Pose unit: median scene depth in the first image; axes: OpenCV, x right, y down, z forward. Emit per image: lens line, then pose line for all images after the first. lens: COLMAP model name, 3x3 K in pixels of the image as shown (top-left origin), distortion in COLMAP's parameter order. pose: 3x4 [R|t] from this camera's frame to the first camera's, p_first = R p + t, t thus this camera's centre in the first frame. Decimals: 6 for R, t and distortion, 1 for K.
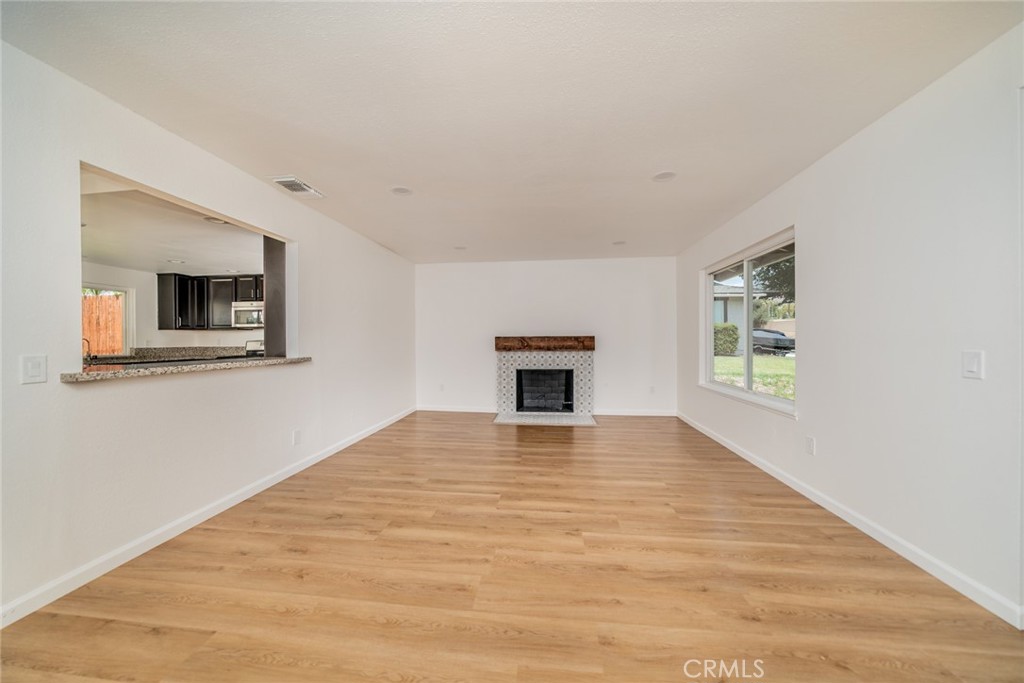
lens RADIAL K [[349.5, 0, 503.9], [0, 349.5, 341.6], [0, 0, 1]] dist [-0.005566, -0.000033]
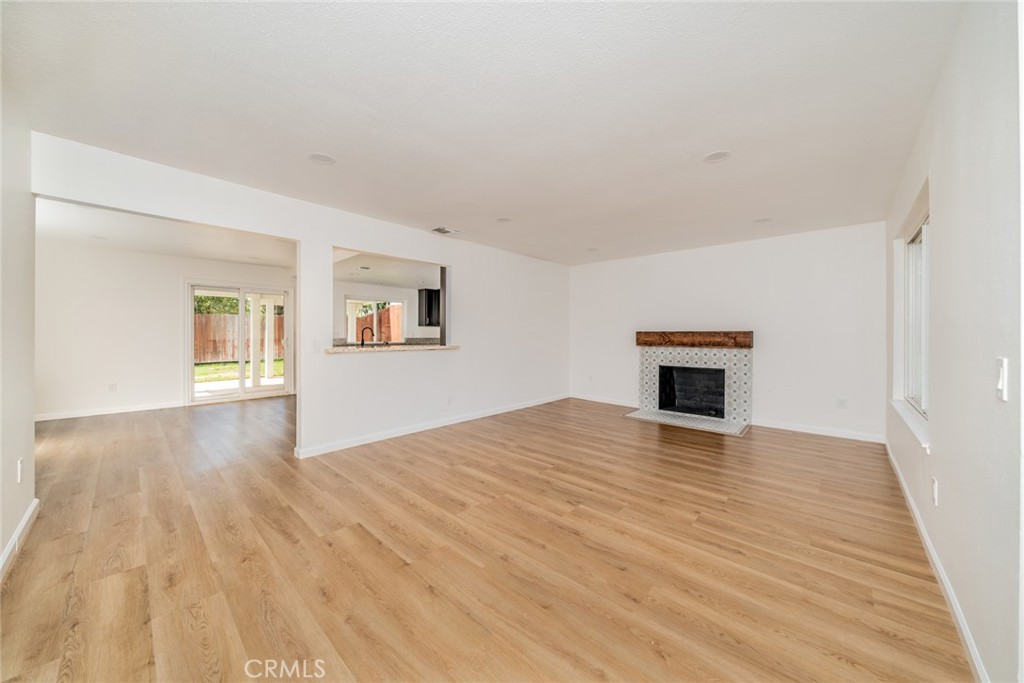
lens RADIAL K [[349.5, 0, 509.5], [0, 349.5, 334.1], [0, 0, 1]] dist [-0.005566, -0.000033]
pose [[0.814396, 0.008206, -0.580251, 0.516590], [-0.010460, 0.999945, -0.000541, -0.004818], [0.580215, 0.006510, 0.814437, -0.048335]]
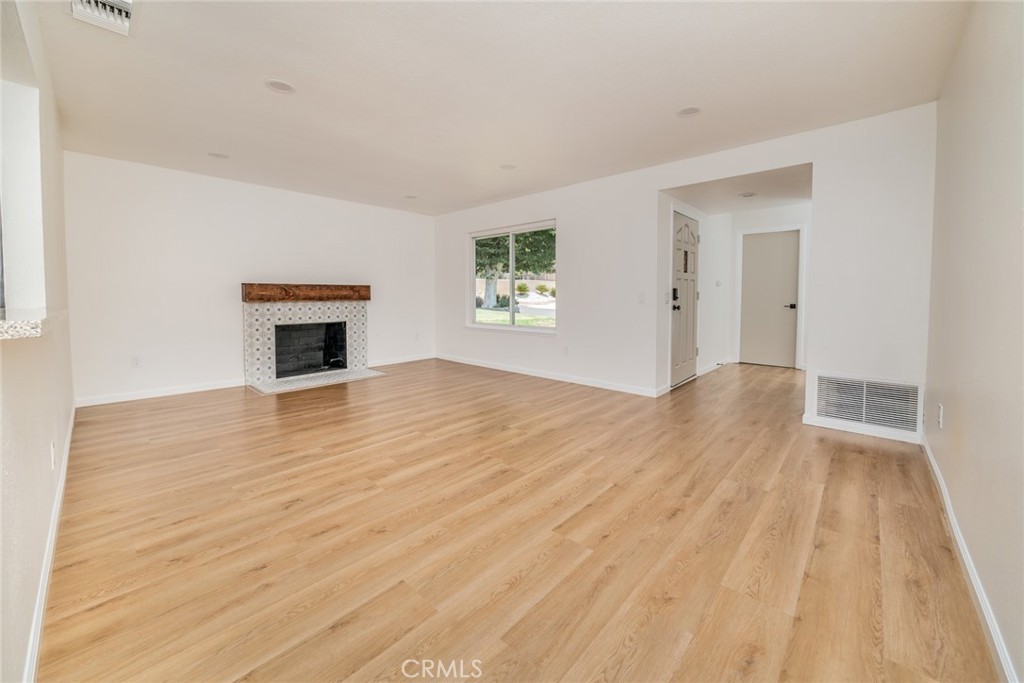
lens RADIAL K [[388.7, 0, 514.2], [0, 388.7, 346.8], [0, 0, 1]] dist [-0.005495, -0.000061]
pose [[0.580866, -0.101450, 0.807653, -0.726086], [-0.001246, 0.992091, 0.125514, 0.031676], [-0.813998, -0.073913, 0.576145, 0.090426]]
